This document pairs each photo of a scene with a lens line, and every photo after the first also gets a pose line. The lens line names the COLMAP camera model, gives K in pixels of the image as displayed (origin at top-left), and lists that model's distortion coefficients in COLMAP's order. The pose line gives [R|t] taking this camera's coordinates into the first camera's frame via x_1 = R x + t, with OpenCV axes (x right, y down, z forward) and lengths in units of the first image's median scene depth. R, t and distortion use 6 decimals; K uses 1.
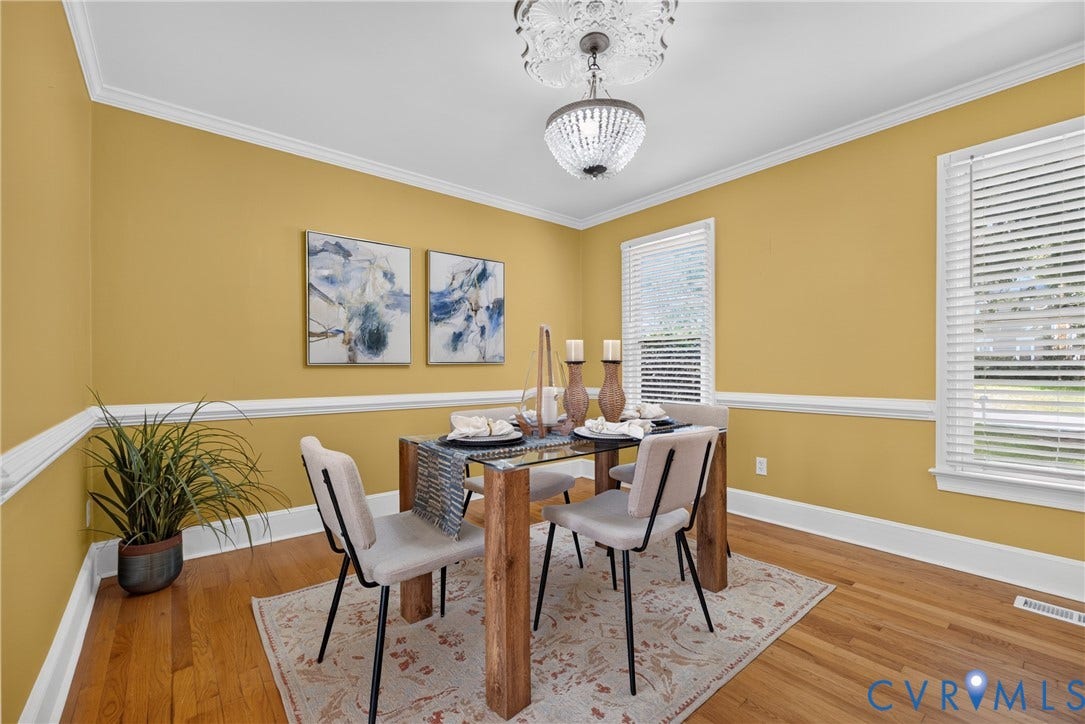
lens RADIAL K [[450.4, 0, 541.0], [0, 450.4, 364.9], [0, 0, 1]] dist [-0.015010, 0.000529]
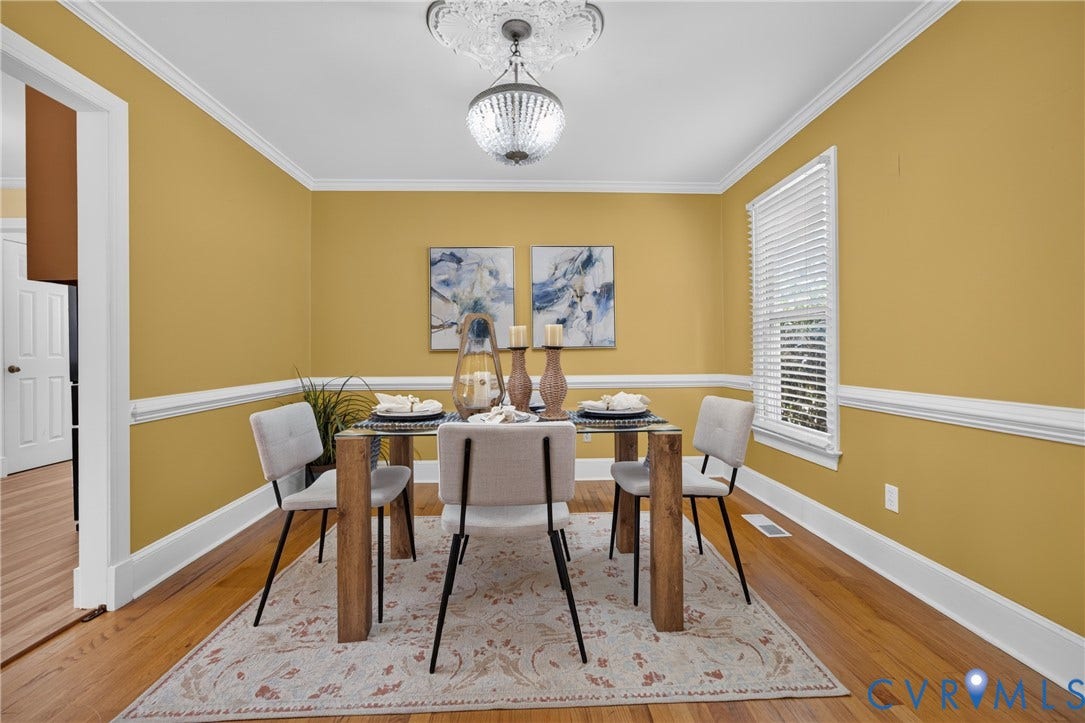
lens RADIAL K [[450.4, 0, 543.0], [0, 450.4, 341.6], [0, 0, 1]] dist [-0.015010, 0.000529]
pose [[0.799710, -0.016387, -0.600163, 0.463131], [0.008017, 0.999830, -0.016617, -0.001864], [0.600333, 0.008478, 0.799705, 0.145004]]
